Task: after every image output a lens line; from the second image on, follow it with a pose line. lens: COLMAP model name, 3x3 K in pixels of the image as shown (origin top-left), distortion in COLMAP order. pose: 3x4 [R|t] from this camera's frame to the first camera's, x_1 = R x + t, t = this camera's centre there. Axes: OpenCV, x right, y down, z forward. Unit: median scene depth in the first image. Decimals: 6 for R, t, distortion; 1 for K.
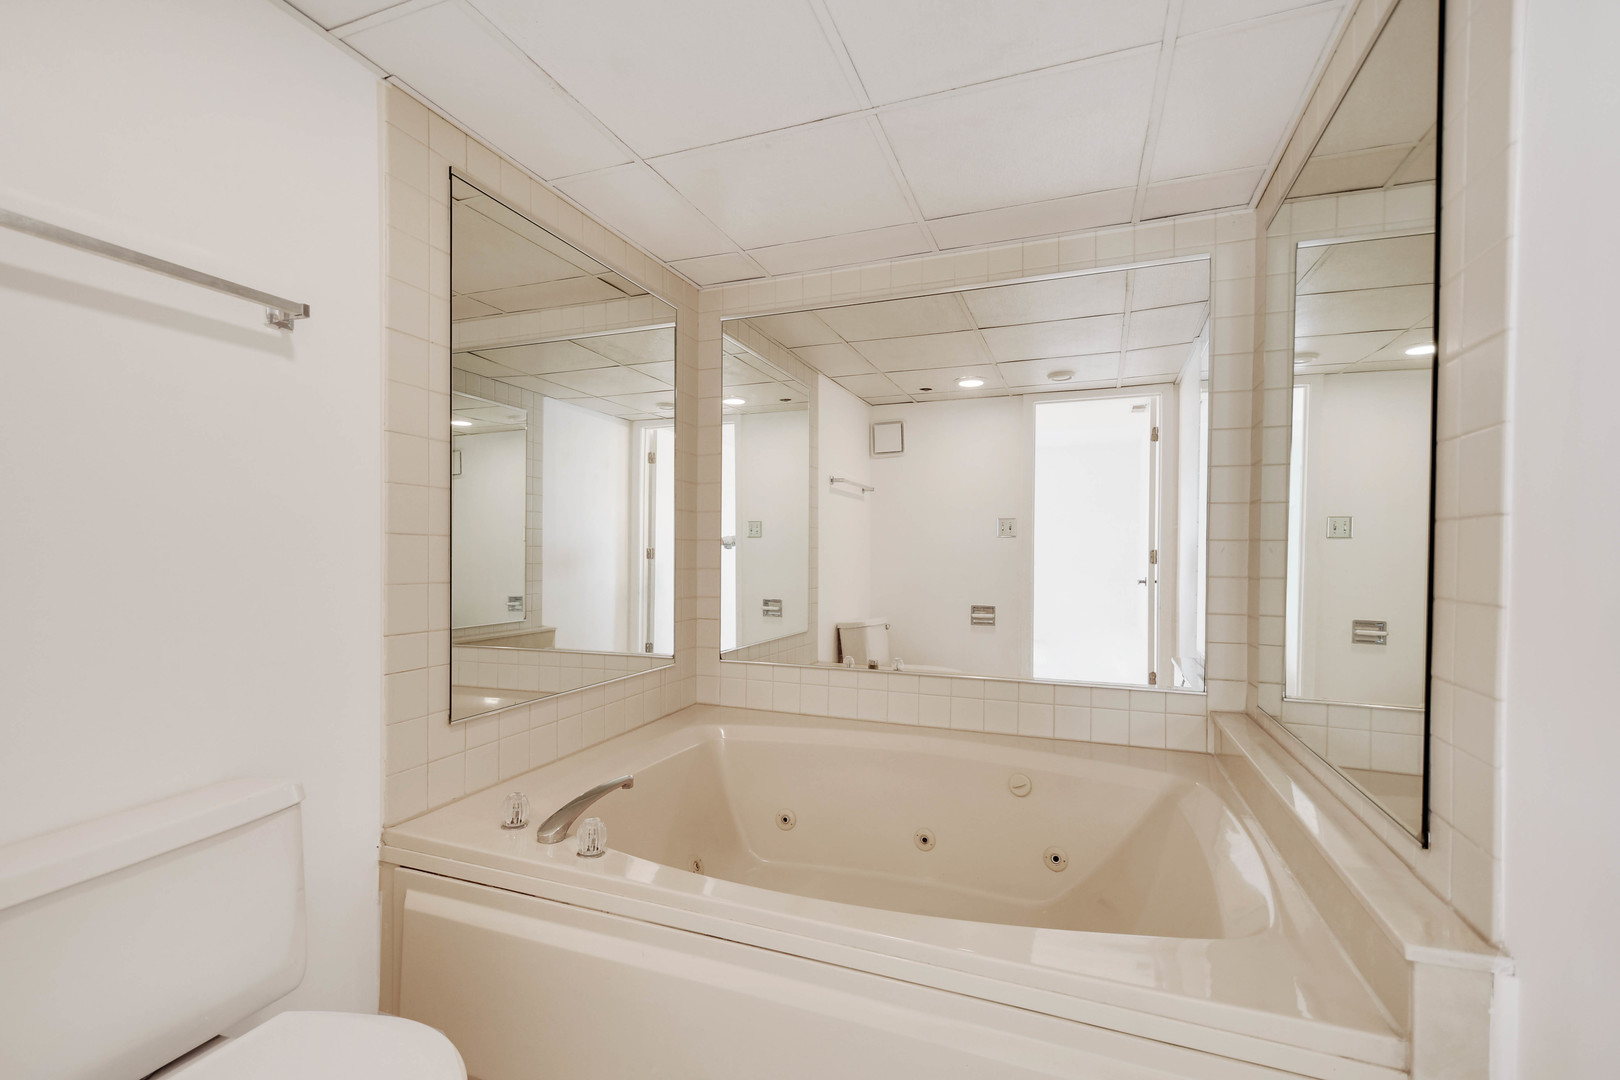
lens RADIAL K [[729.1, 0, 796.8], [0, 729.1, 568.4], [0, 0, 1]] dist [0.000412, -0.000454]
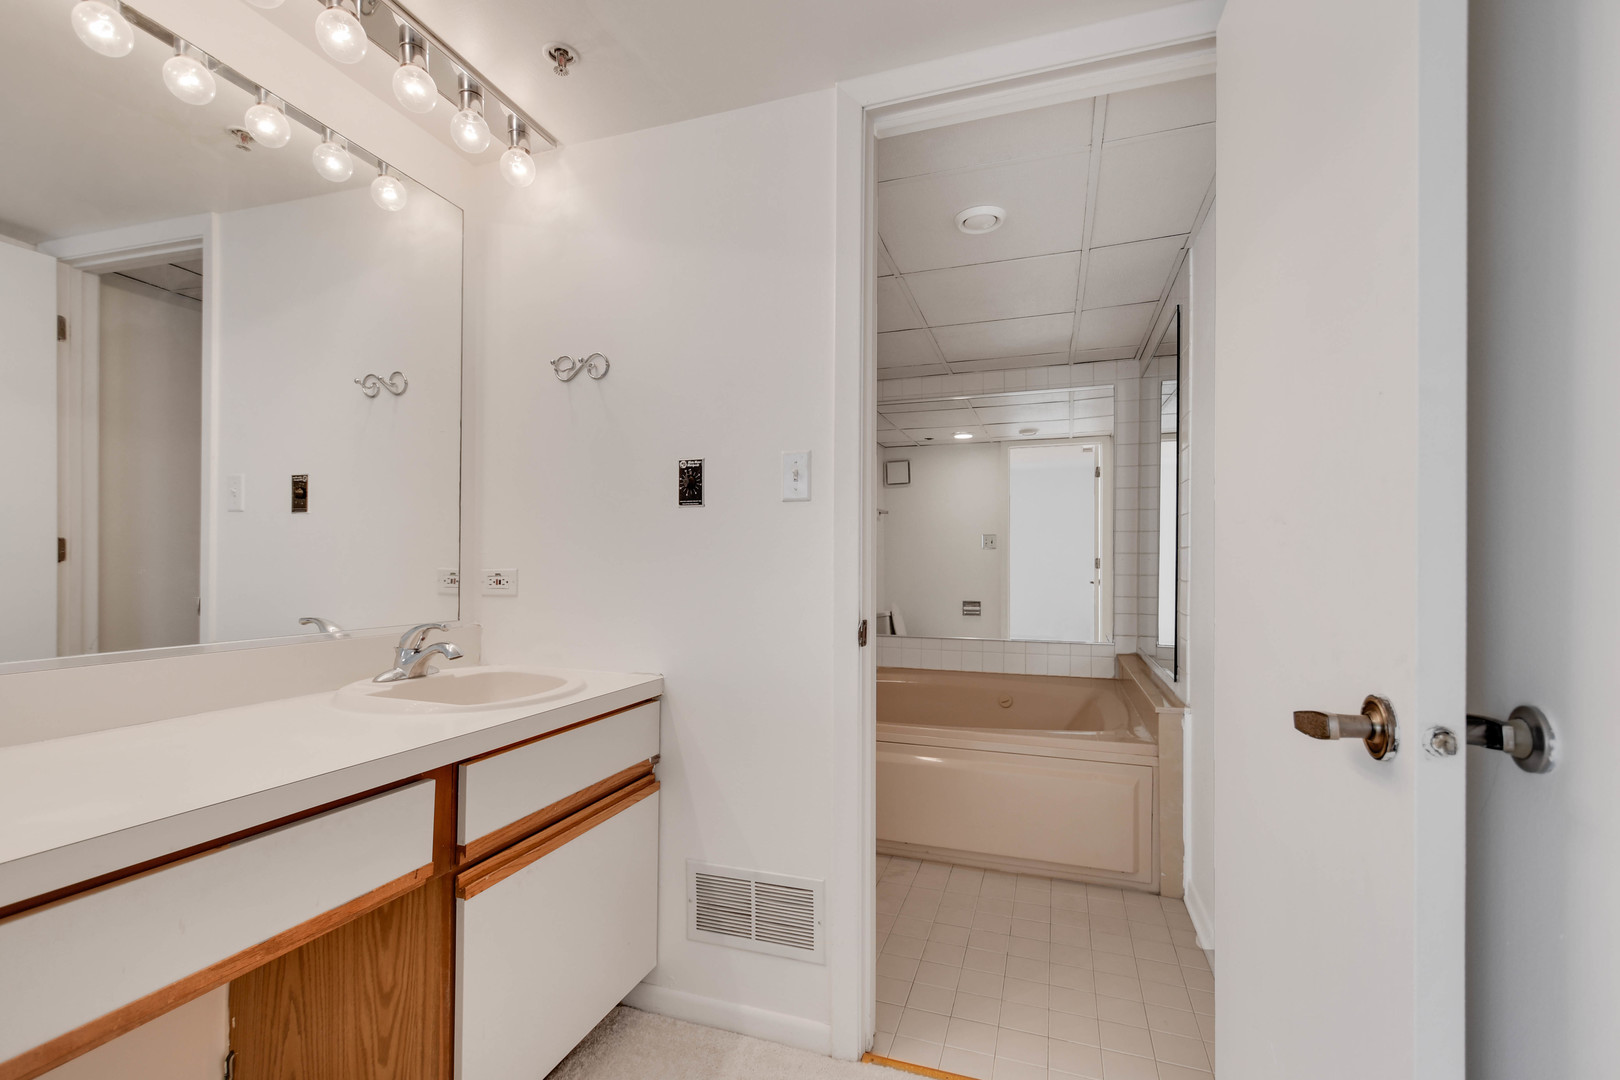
lens RADIAL K [[729.1, 0, 796.8], [0, 729.1, 568.4], [0, 0, 1]] dist [0.000412, -0.000454]
pose [[0.999338, -0.003204, 0.036231, -0.143342], [0.003577, 0.999941, -0.010229, 0.006797], [-0.036197, 0.010352, 0.999291, -0.407397]]
